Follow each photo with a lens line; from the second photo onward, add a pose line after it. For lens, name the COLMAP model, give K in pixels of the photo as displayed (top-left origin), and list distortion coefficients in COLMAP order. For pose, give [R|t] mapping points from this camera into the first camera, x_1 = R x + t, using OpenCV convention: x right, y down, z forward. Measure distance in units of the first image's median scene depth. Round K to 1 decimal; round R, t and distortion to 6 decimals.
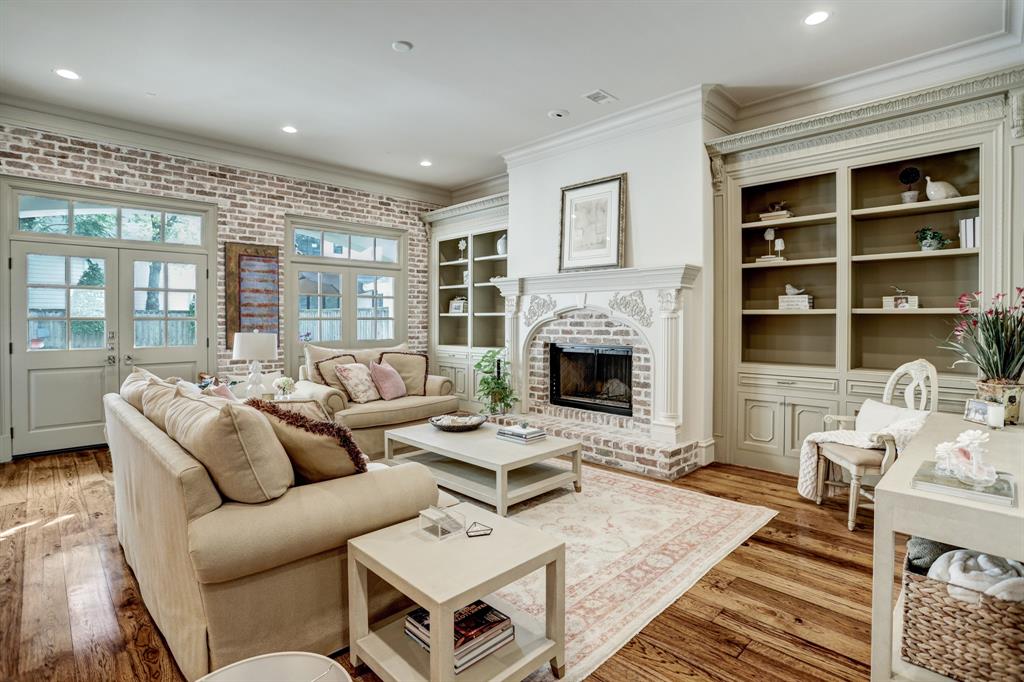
lens RADIAL K [[518.2, 0, 537.3], [0, 518.2, 322.5], [0, 0, 1]] dist [-0.033174, 0.010960]
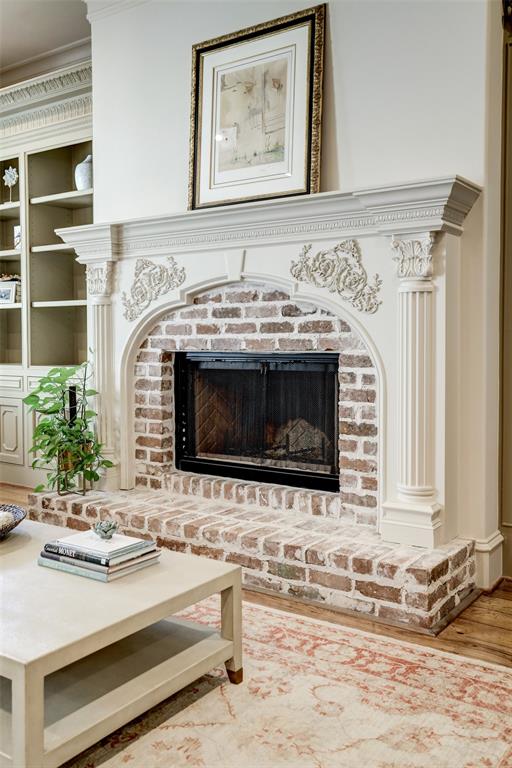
lens RADIAL K [[697.4, 0, 290.6], [0, 697.4, 363.6], [0, 0, 1]] dist [0.021427, 0.031775]
pose [[0.984778, -0.008923, 0.173589, 0.019350], [0.004362, 0.999636, 0.026638, 0.036395], [-0.173764, -0.025476, 0.984458, 0.326056]]
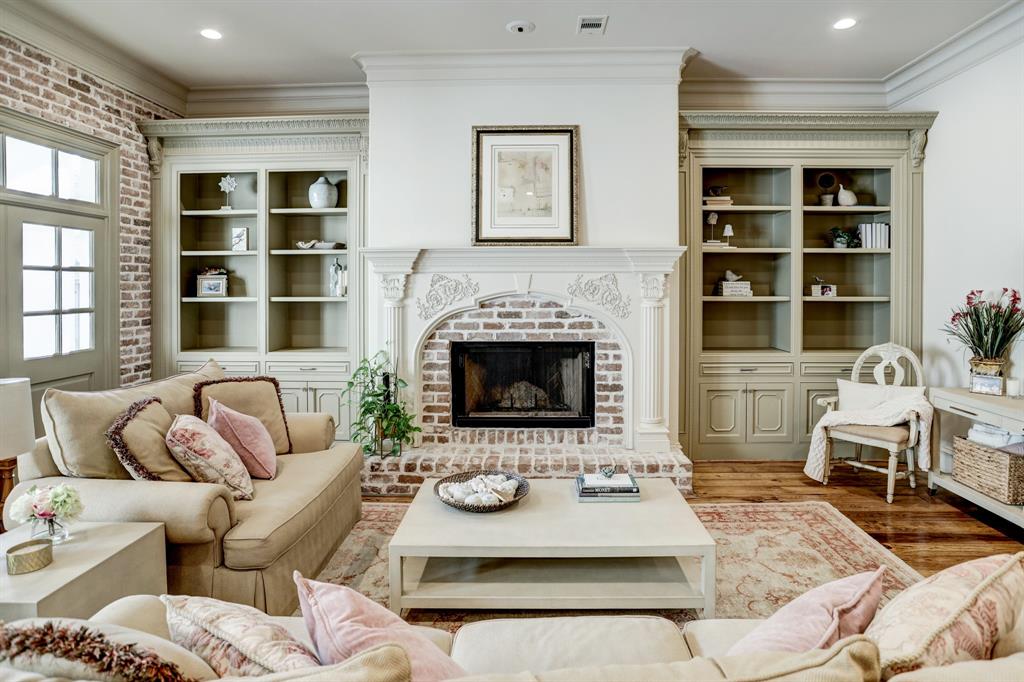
lens RADIAL K [[541.9, 0, 541.0], [0, 541.9, 293.7], [0, 0, 1]] dist [-0.038754, 0.009110]
pose [[0.731438, -0.008857, 0.681851, -0.439036], [0.006603, 0.999961, 0.005906, -0.033216], [-0.681876, 0.000182, 0.731467, 0.419041]]
